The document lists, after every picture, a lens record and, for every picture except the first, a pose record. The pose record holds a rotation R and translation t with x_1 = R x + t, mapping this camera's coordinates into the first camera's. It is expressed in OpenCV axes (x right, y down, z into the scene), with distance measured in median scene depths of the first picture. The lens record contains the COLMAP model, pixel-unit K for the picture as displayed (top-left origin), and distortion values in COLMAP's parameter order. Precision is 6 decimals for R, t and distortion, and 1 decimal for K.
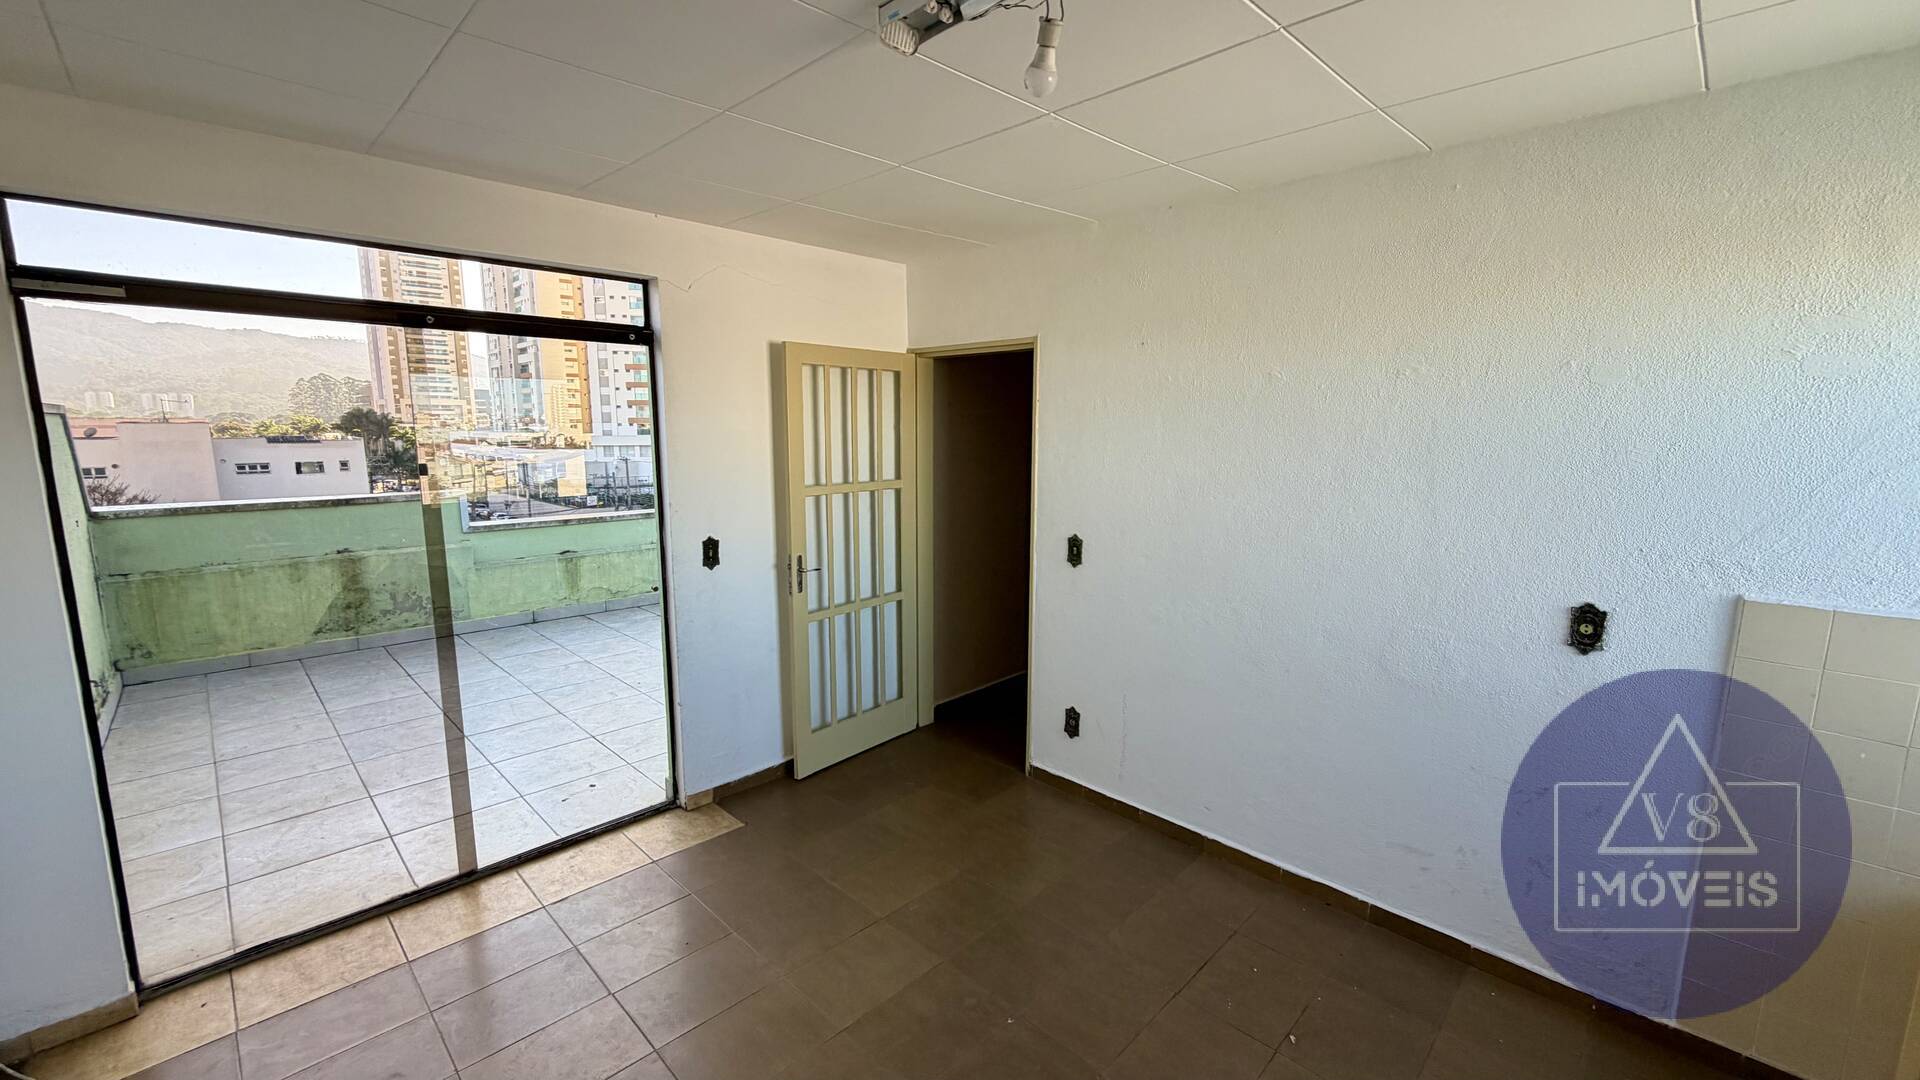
lens RADIAL K [[764.6, 0, 960.0], [0, 764.6, 540.0], [0, 0, 1]] dist [0.000343, 0.000030]
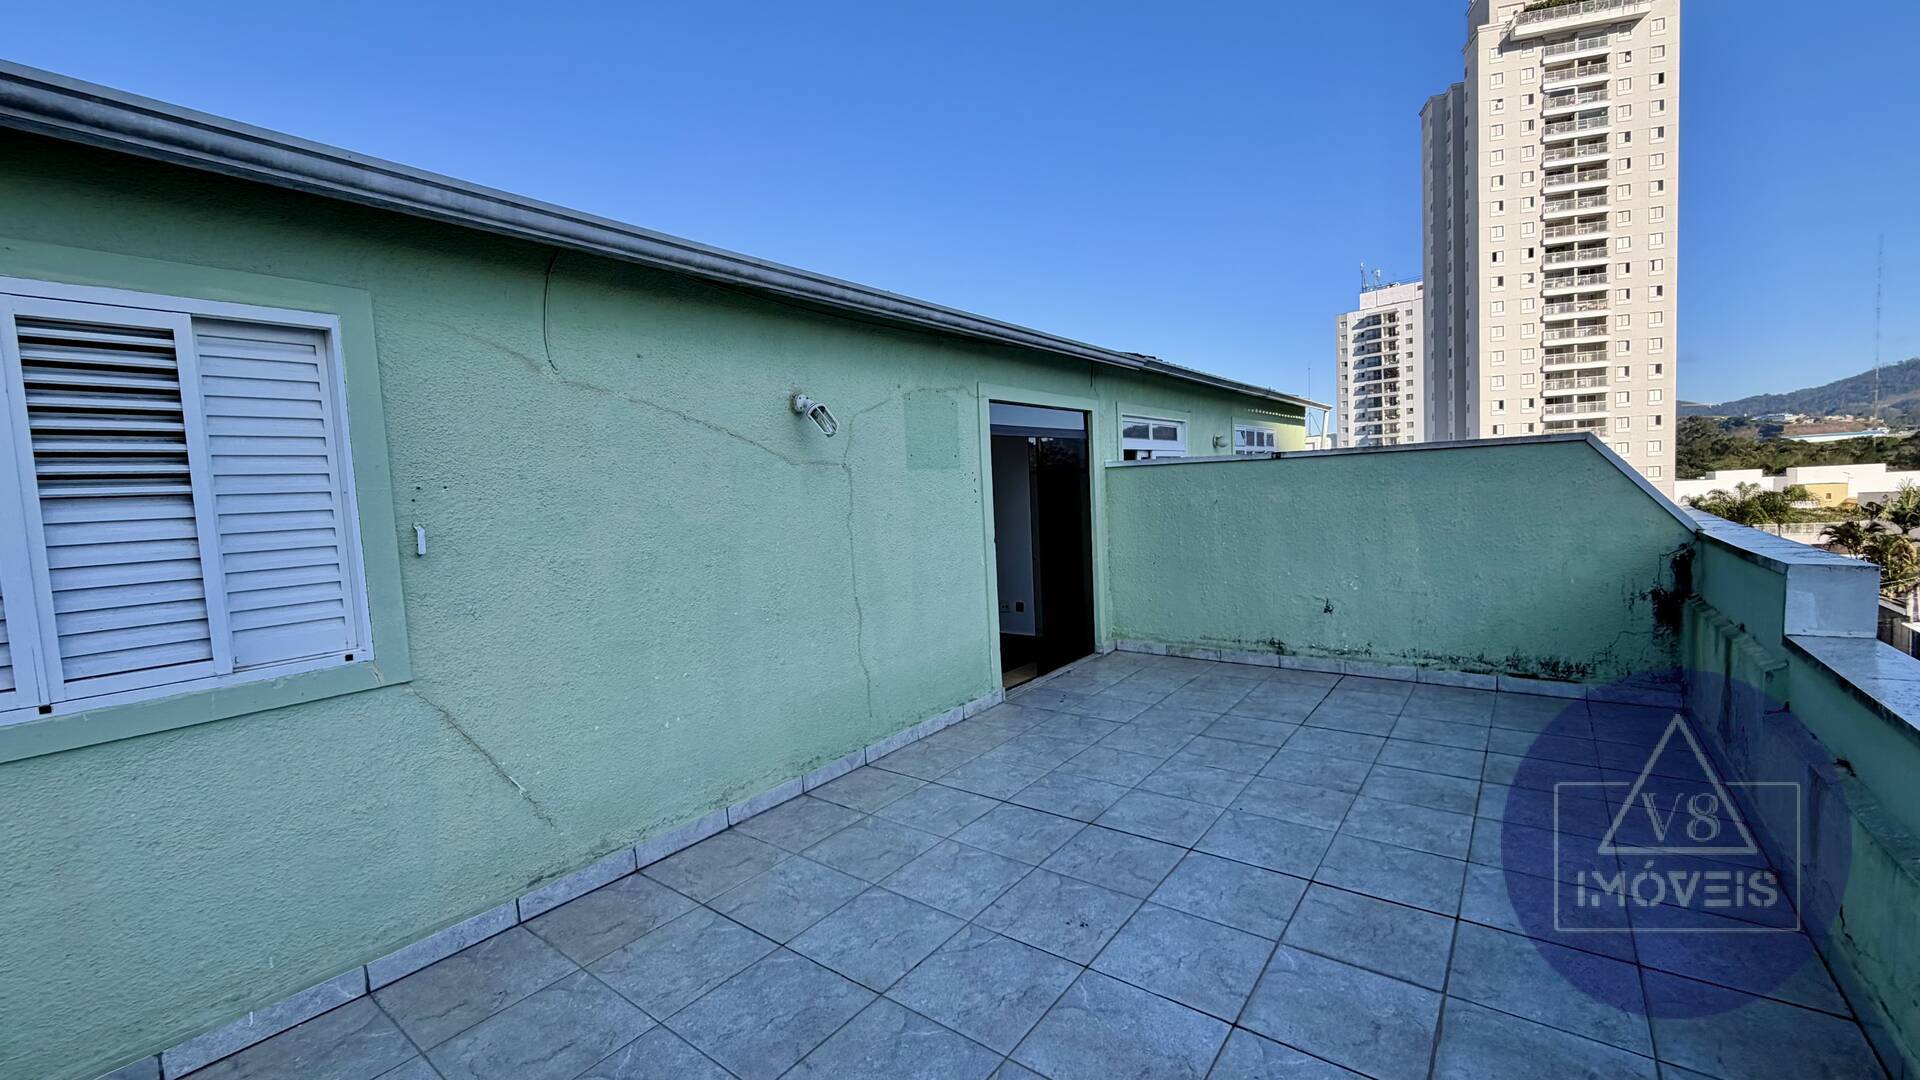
lens RADIAL K [[764.6, 0, 960.0], [0, 764.6, 540.0], [0, 0, 1]] dist [0.000343, 0.000030]
pose [[-0.989646, 0.057851, -0.131356, -0.042839], [0.028775, 0.976563, 0.213300, -0.188146], [0.140617, 0.207312, -0.968116, 1.300673]]
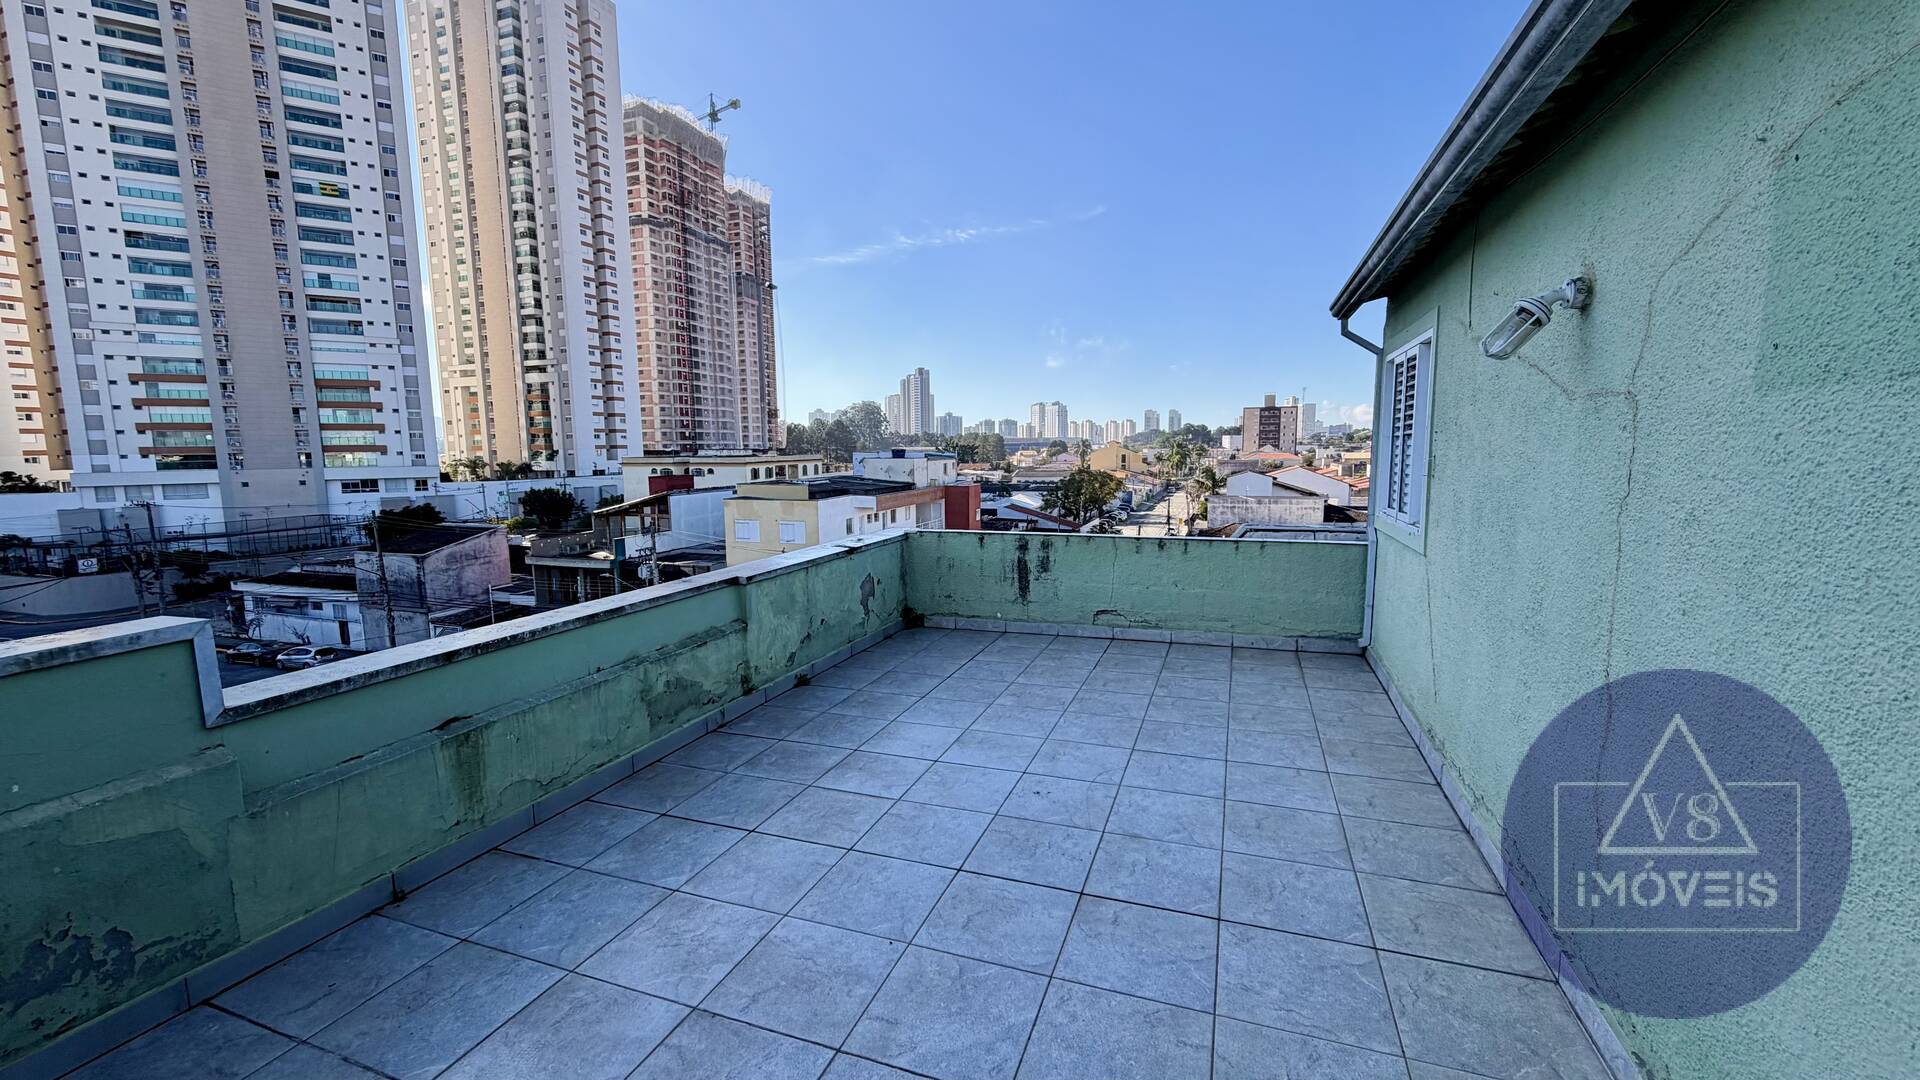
lens RADIAL K [[753.7, 0, 960.0], [0, 753.7, 540.0], [0, 0, 1]] dist [0.000919, 0.000105]
pose [[0.909061, -0.058225, 0.412575, -0.422826], [0.071330, 0.997318, -0.016421, -0.066886], [-0.410512, 0.044357, 0.910776, 0.455498]]
